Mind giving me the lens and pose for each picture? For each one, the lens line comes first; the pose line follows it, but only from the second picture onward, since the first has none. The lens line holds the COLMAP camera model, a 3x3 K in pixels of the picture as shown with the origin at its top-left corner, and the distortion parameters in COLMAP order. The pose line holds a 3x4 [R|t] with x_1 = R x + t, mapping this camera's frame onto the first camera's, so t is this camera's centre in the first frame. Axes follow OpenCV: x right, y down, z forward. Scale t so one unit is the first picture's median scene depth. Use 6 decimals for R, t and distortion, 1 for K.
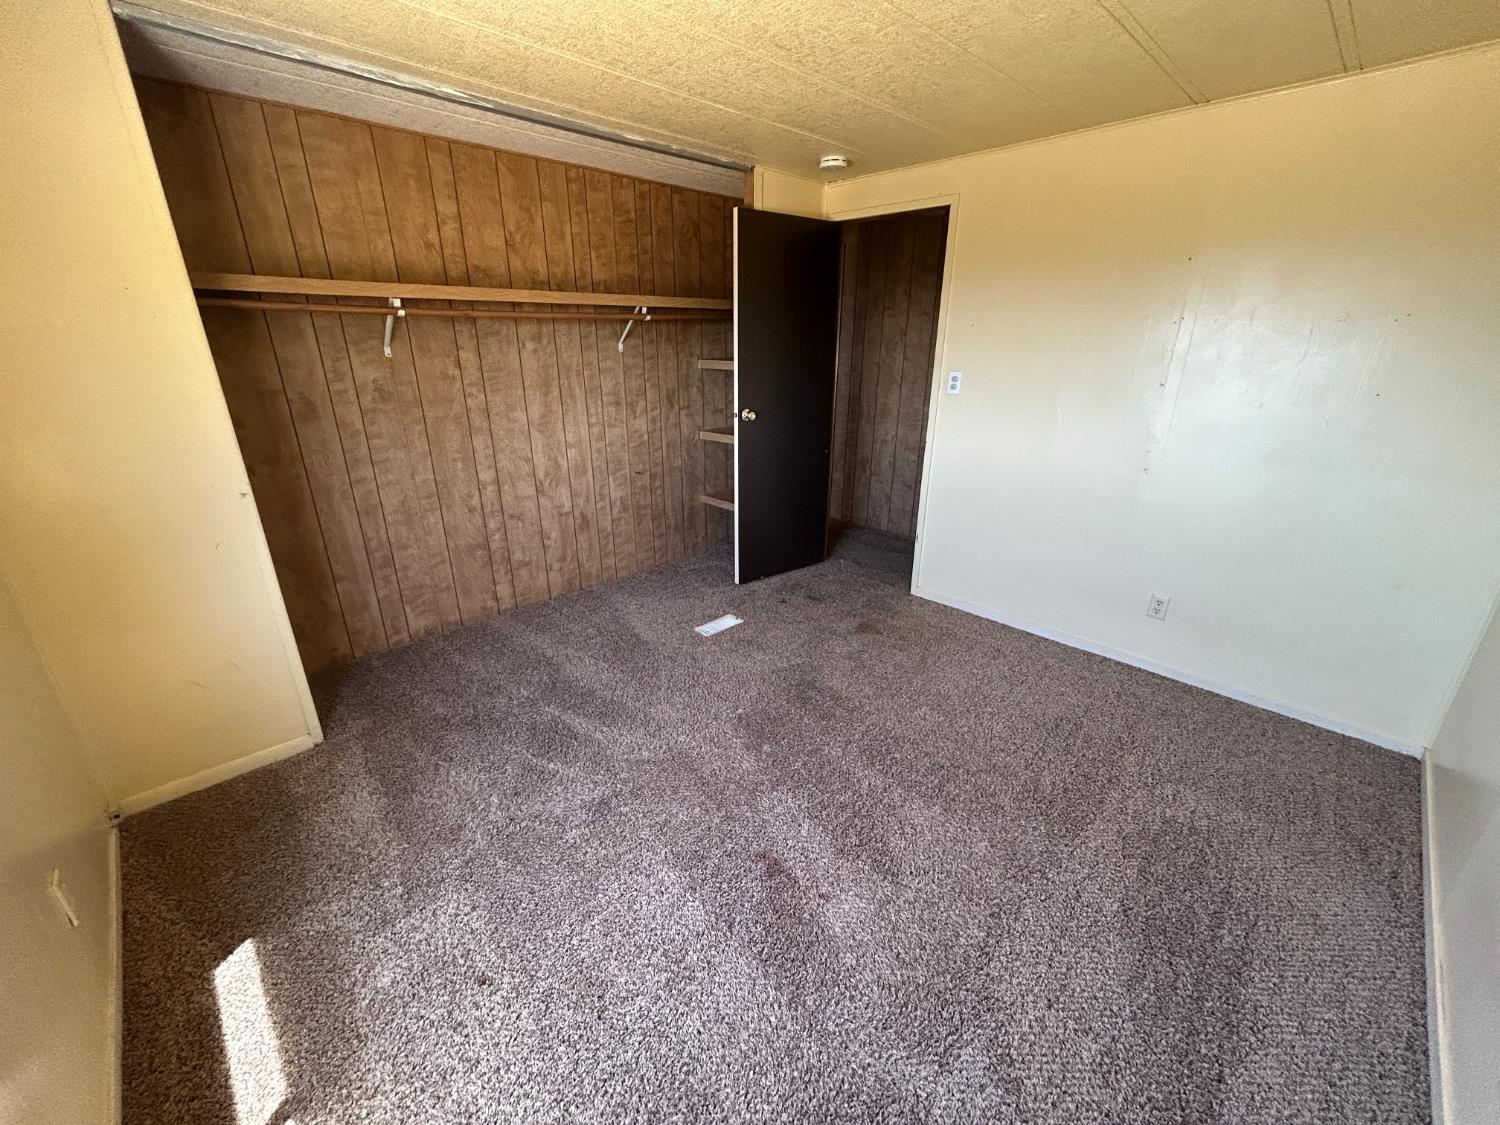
lens RADIAL K [[606.0, 0, 747.8], [0, 606.0, 561.3], [0, 0, 1]] dist [-0.001148, 0.001048]
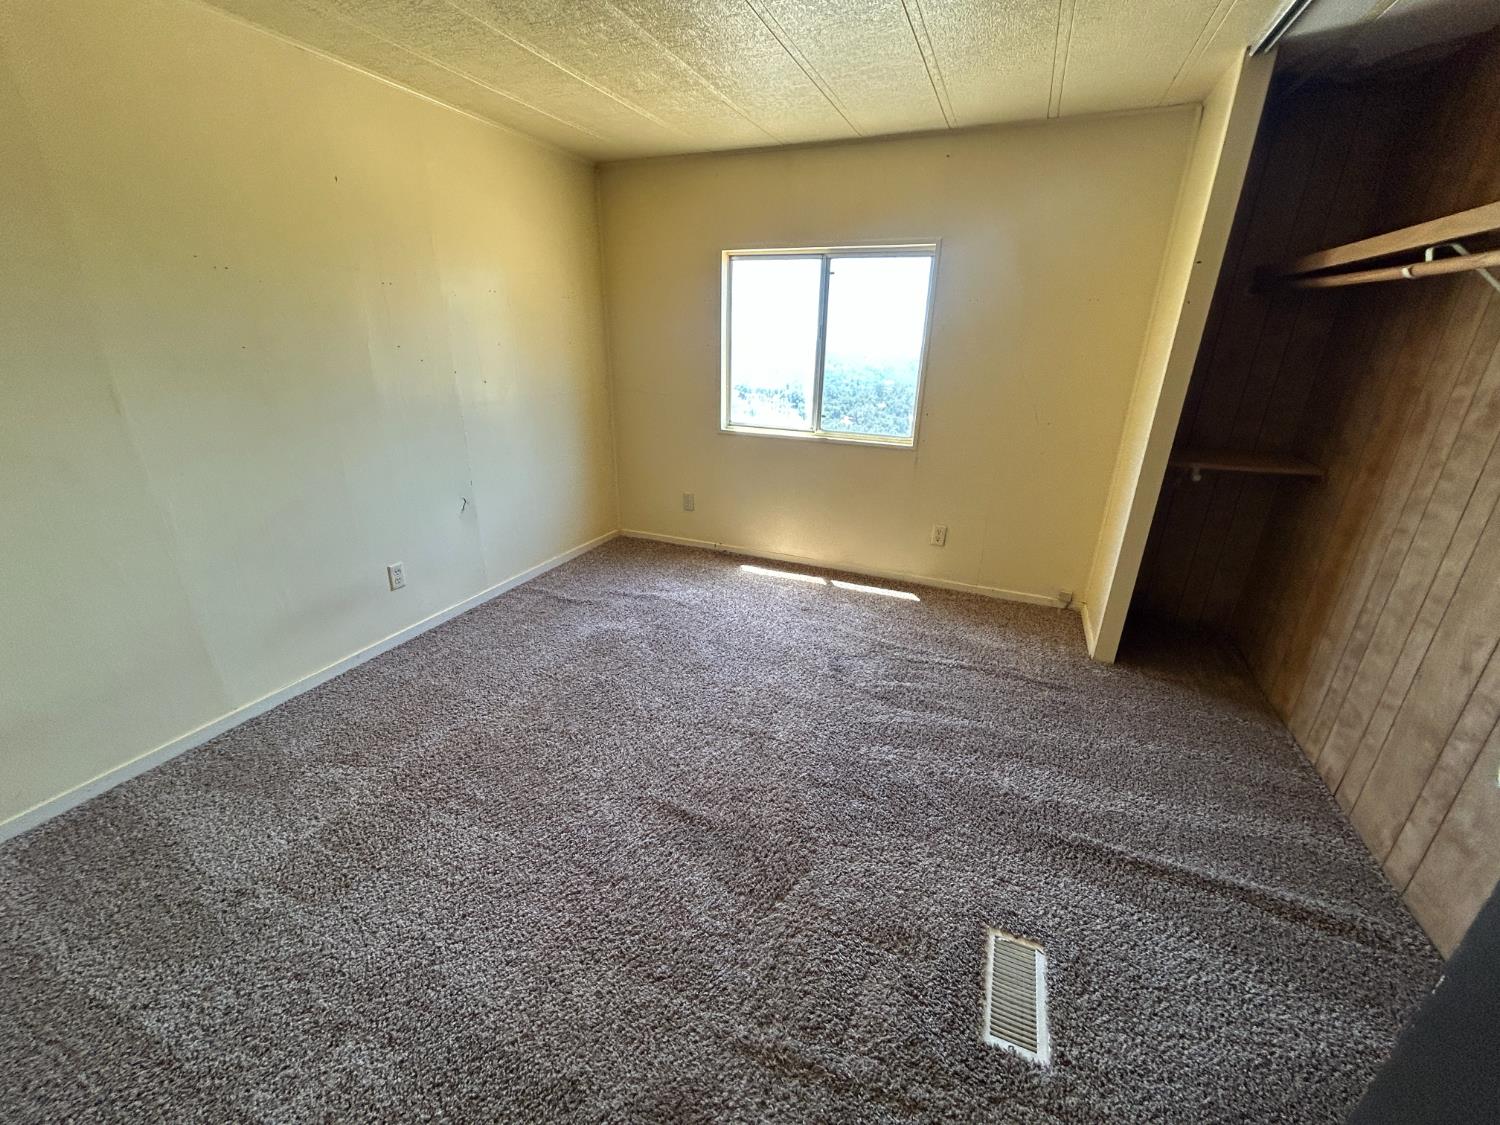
lens RADIAL K [[606.0, 0, 748.8], [0, 606.0, 563.1], [0, 0, 1]] dist [-0.001148, 0.001048]
pose [[-0.924056, 0.115598, -0.364360, 0.240769], [-0.156807, 0.754659, 0.637104, -0.356830], [0.348615, 0.645853, -0.679221, 1.037861]]
